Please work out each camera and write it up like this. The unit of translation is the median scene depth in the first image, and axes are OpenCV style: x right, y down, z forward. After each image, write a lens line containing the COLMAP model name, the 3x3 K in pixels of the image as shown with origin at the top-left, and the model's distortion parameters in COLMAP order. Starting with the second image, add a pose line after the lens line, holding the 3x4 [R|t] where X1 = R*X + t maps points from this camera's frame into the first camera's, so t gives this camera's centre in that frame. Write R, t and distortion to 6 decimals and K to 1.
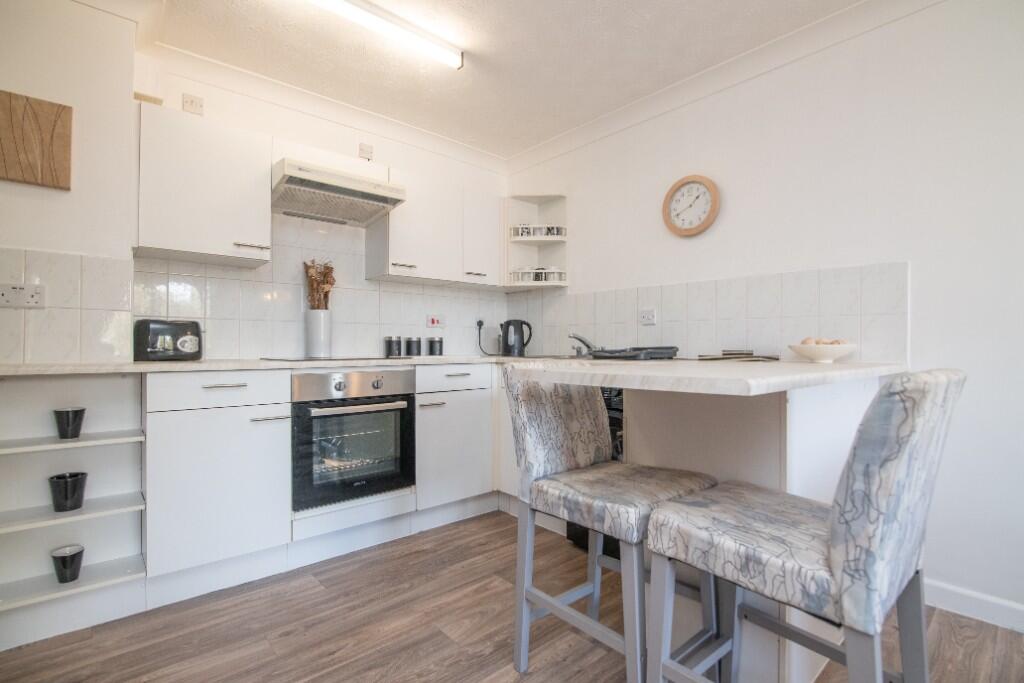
lens RADIAL K [[467.7, 0, 522.5], [0, 467.7, 340.8], [0, 0, 1]] dist [-0.019250, 0.002358]
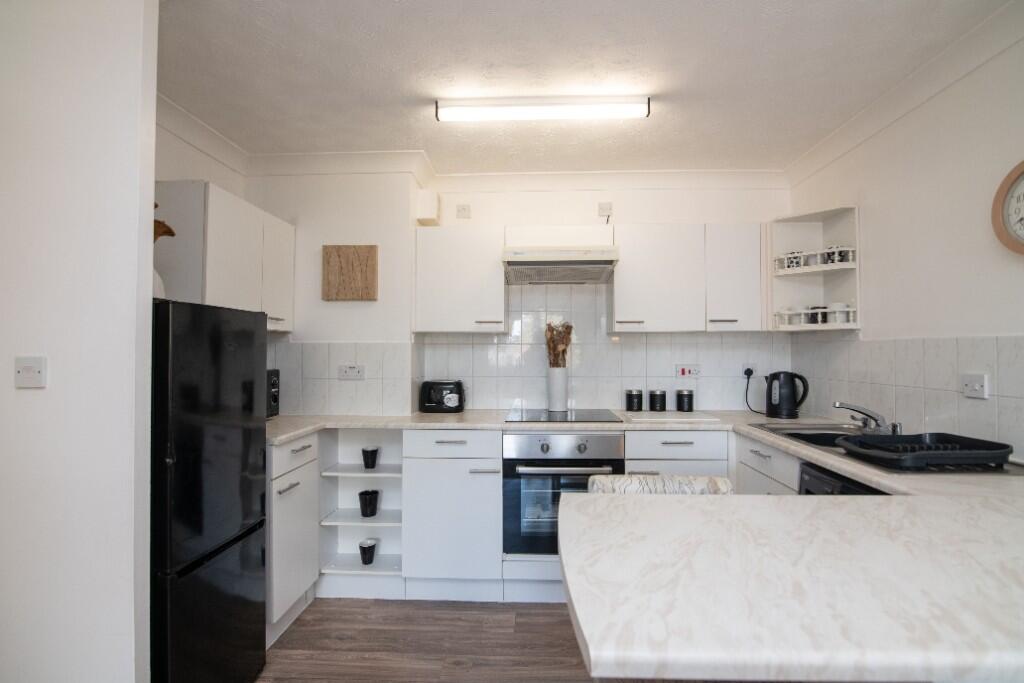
lens RADIAL K [[467.7, 0, 520.8], [0, 467.7, 350.9], [0, 0, 1]] dist [-0.019250, 0.002358]
pose [[0.732033, -0.005908, -0.681243, 0.247145], [0.001112, 0.999971, -0.007477, -0.095168], [0.681268, 0.004716, 0.732019, 0.130822]]
